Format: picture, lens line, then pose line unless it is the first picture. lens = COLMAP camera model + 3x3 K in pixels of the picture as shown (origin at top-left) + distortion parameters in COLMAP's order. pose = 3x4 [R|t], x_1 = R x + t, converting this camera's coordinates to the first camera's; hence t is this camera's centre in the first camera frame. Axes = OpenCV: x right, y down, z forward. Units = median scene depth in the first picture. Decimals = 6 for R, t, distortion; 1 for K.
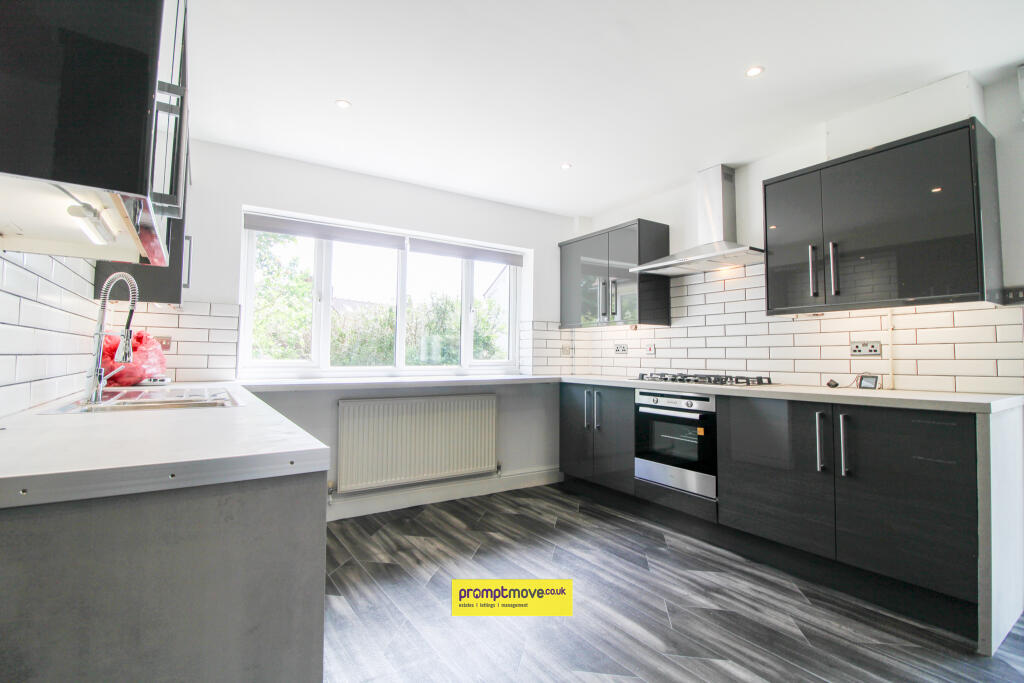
lens RADIAL K [[475.0, 0, 514.6], [0, 475.0, 329.1], [0, 0, 1]] dist [-0.000239, -0.012089]
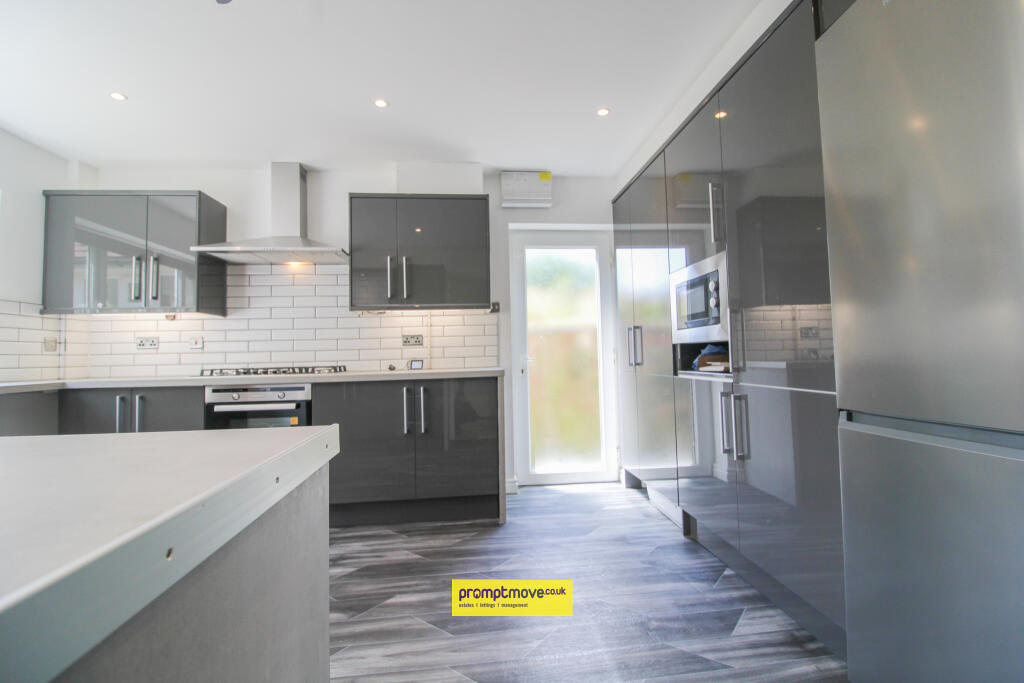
lens RADIAL K [[475.0, 0, 514.6], [0, 475.0, 329.1], [0, 0, 1]] dist [-0.000239, -0.012089]
pose [[0.459426, 0.031524, 0.887657, -0.289568], [-0.023306, 0.999454, -0.023431, 0.032023], [-0.887910, -0.009923, 0.459910, 0.116316]]
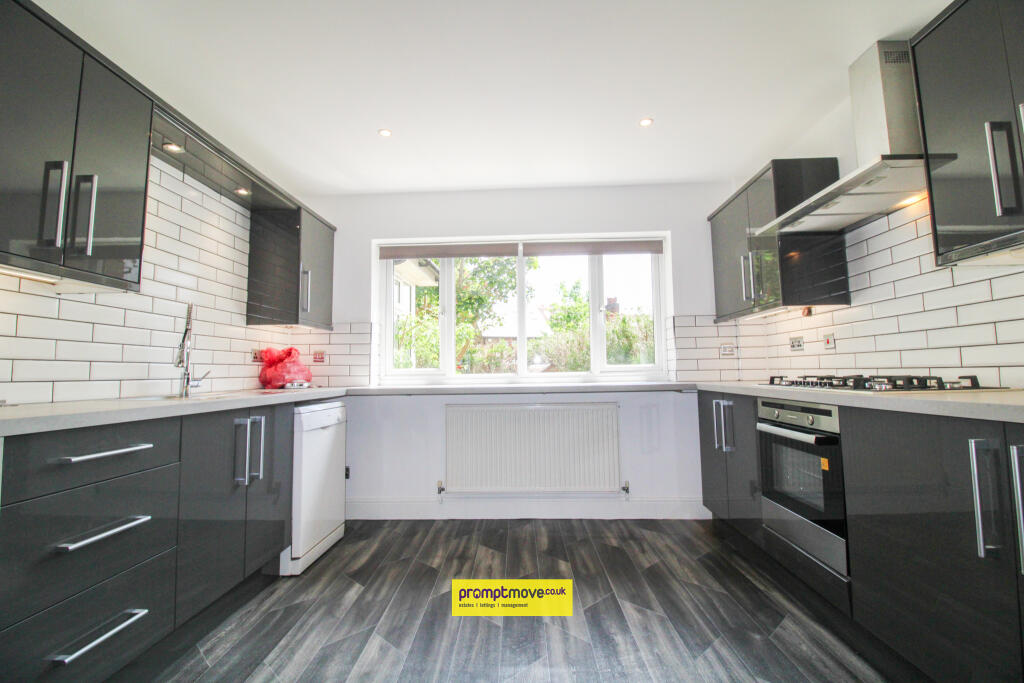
lens RADIAL K [[481.9, 0, 513.1], [0, 481.9, 324.1], [0, 0, 1]] dist [-0.001165, -0.000501]
pose [[0.811396, -0.077837, -0.579290, 0.430480], [0.054195, 0.996843, -0.058032, 0.043893], [0.581978, 0.015692, 0.813053, 0.228485]]
